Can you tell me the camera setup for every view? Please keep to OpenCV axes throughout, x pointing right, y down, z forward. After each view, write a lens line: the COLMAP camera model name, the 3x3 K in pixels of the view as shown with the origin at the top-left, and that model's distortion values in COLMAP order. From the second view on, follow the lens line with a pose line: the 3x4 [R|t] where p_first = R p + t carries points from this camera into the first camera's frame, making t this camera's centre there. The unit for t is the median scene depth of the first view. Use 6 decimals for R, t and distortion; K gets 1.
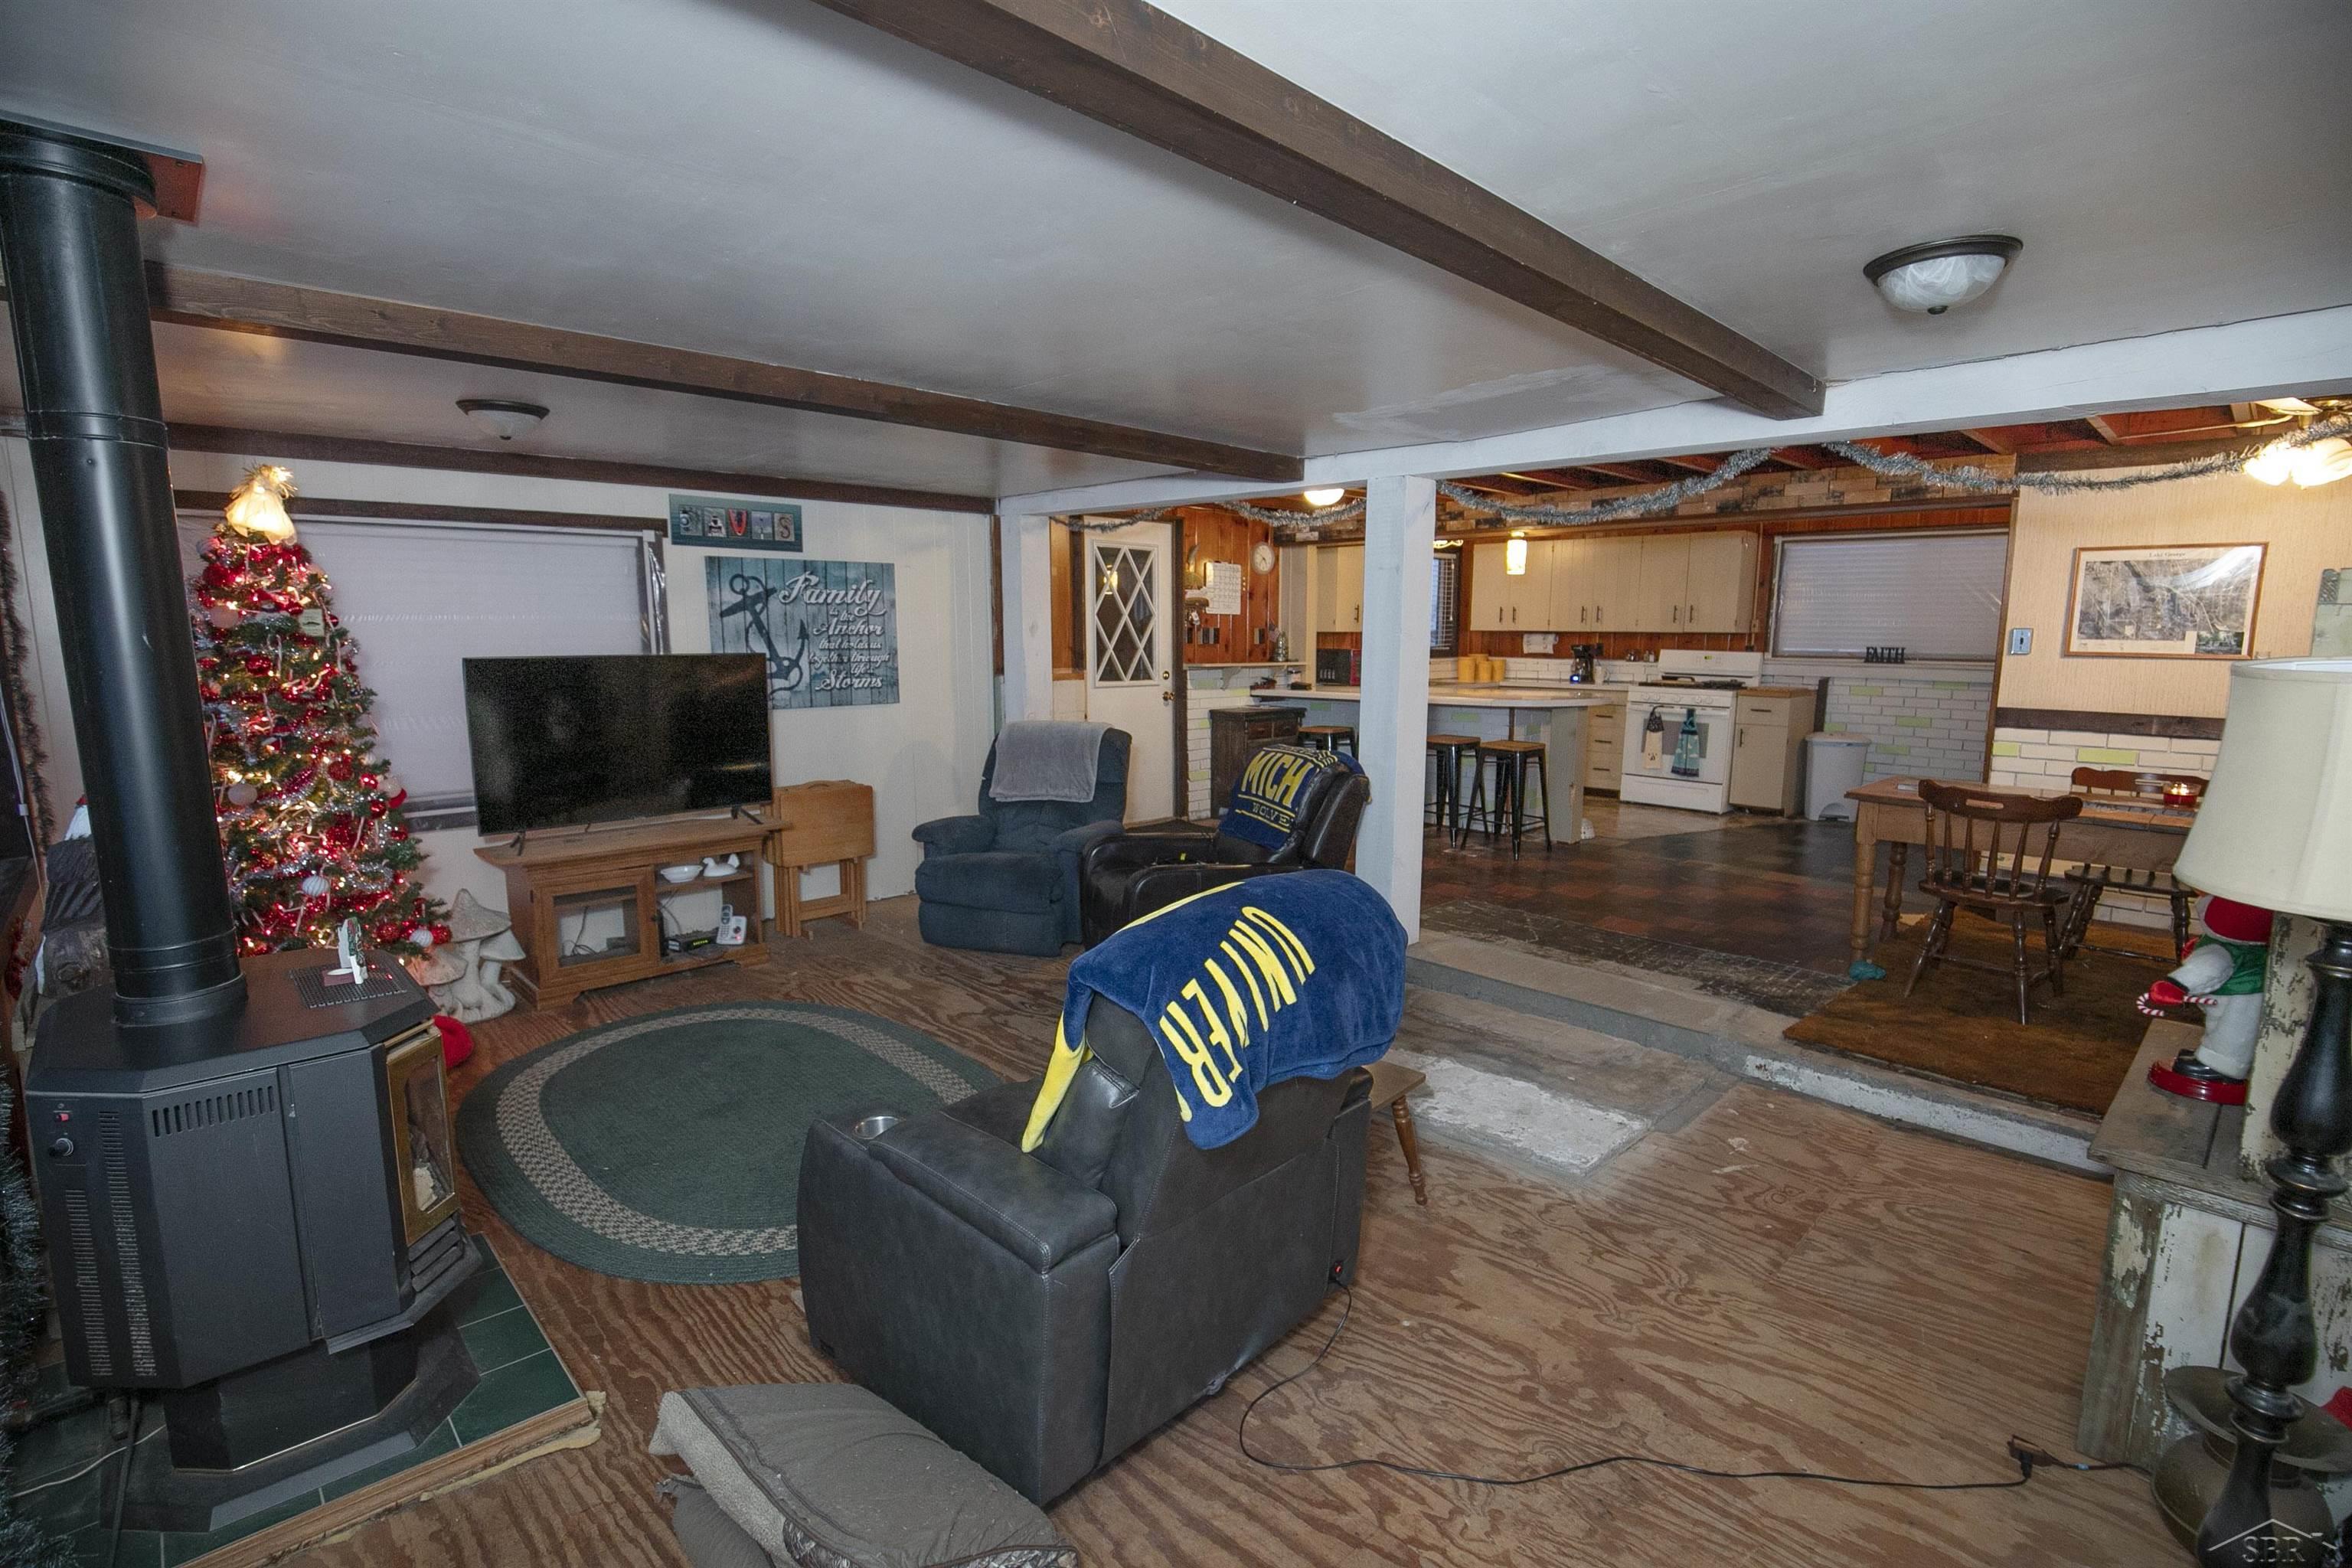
lens RADIAL K [[1087.8, 0, 1180.5], [0, 1087.8, 797.8], [0, 0, 1]] dist [-0.031217, 0.004733]
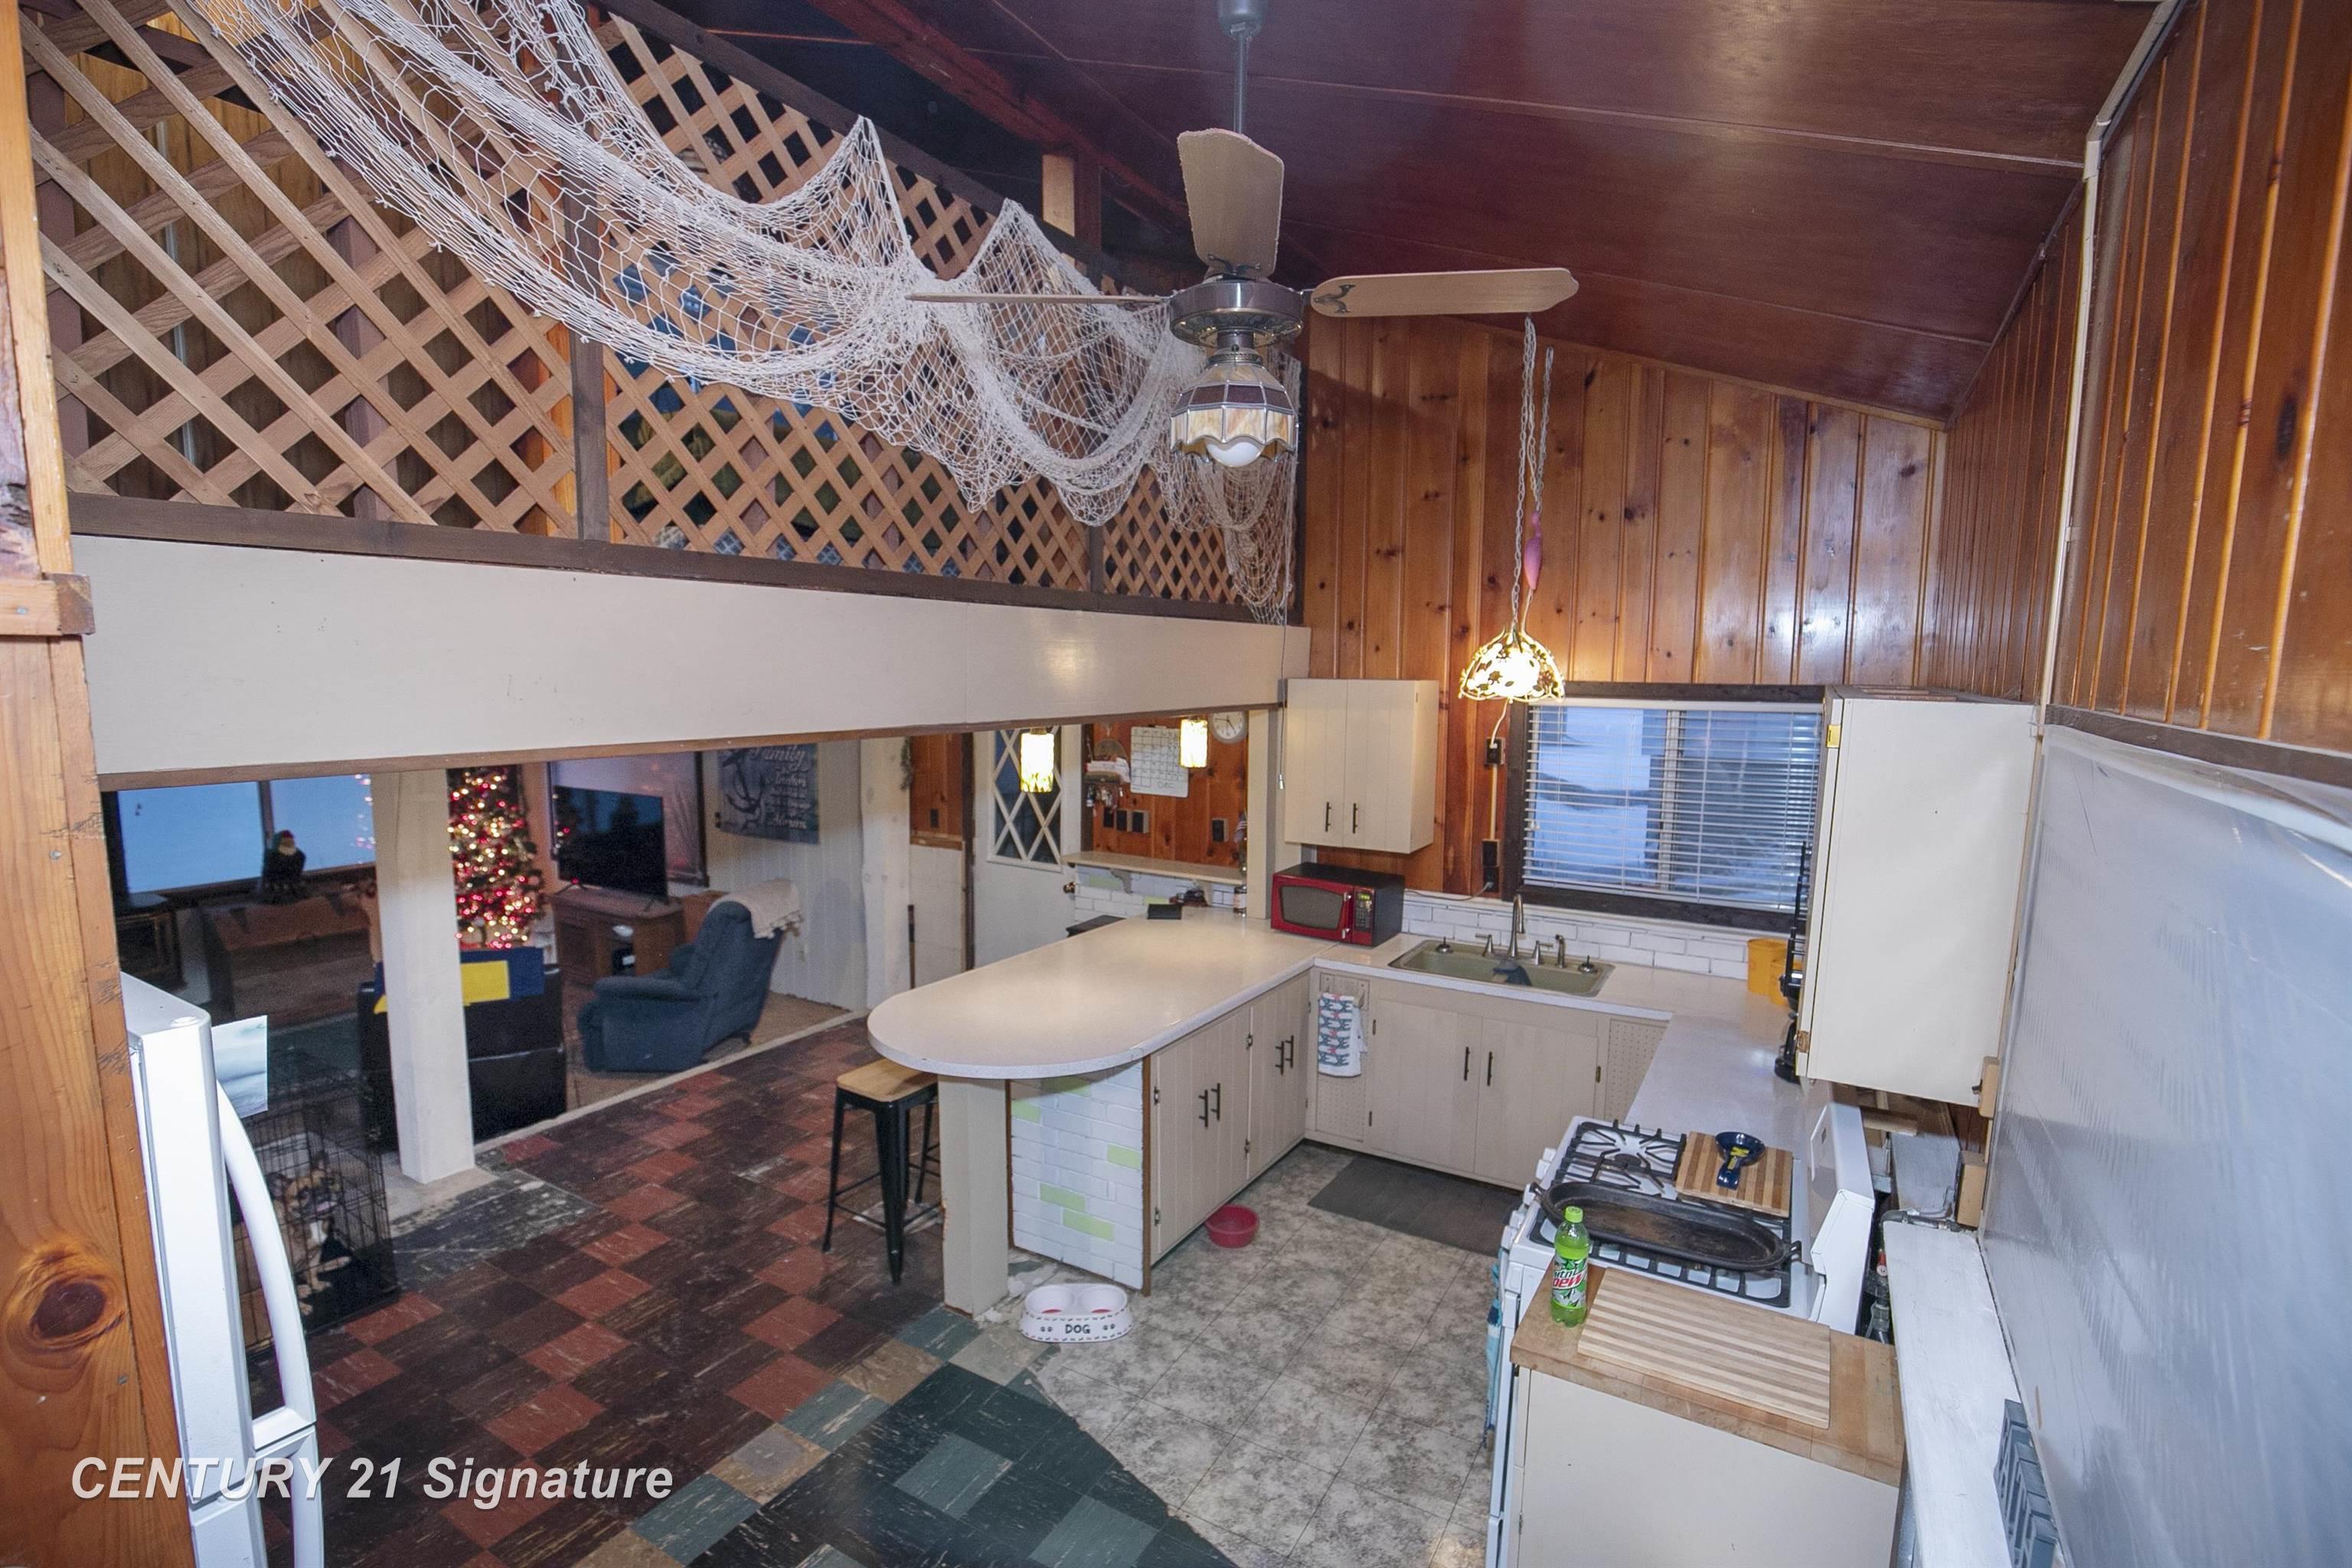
lens RADIAL K [[1087.8, 0, 1176.7], [0, 1087.8, 790.1], [0, 0, 1]] dist [-0.031217, 0.004733]
pose [[0.257164, 0.112875, -0.959753, 0.810093], [-0.155284, 0.985076, 0.074246, -0.245739], [0.953810, 0.129941, 0.270853, 0.867086]]
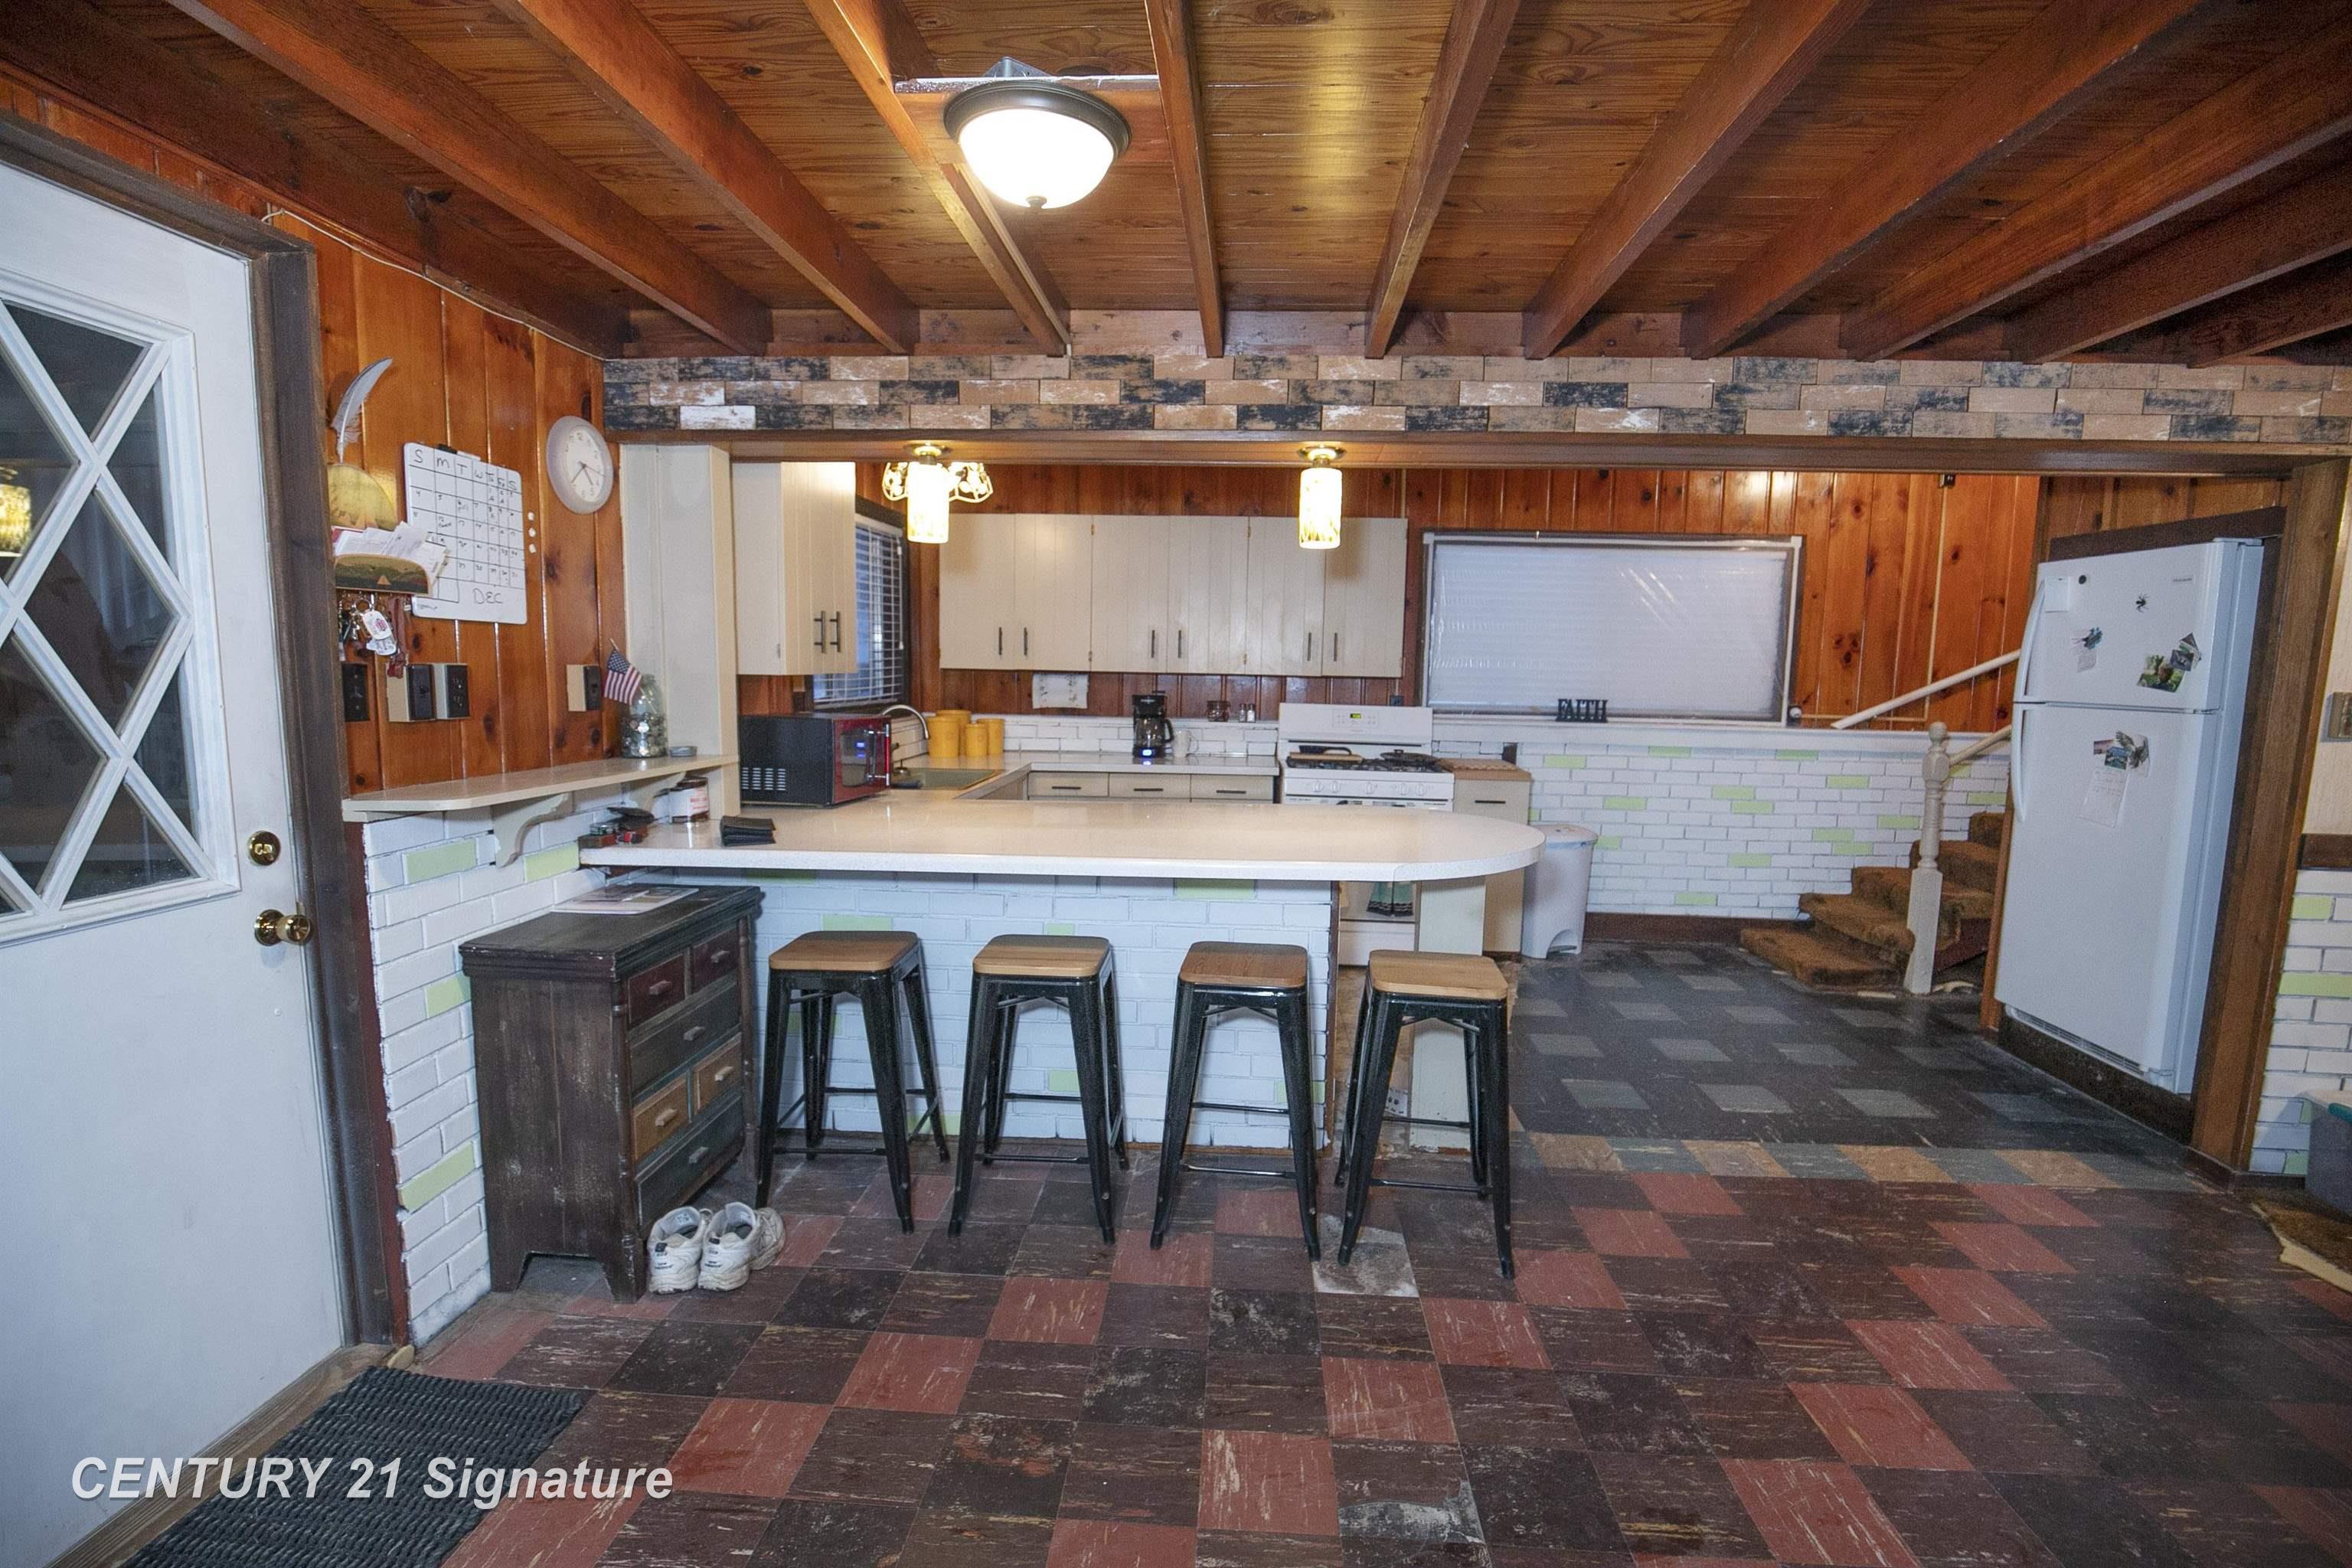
lens RADIAL K [[1087.8, 0, 1185.3], [0, 1087.8, 794.4], [0, 0, 1]] dist [-0.031217, 0.004733]
pose [[0.740693, -0.069339, 0.668255, -0.019647], [0.087234, 0.996166, 0.006674, -0.111396], [-0.666156, 0.053351, 0.743902, 0.683484]]
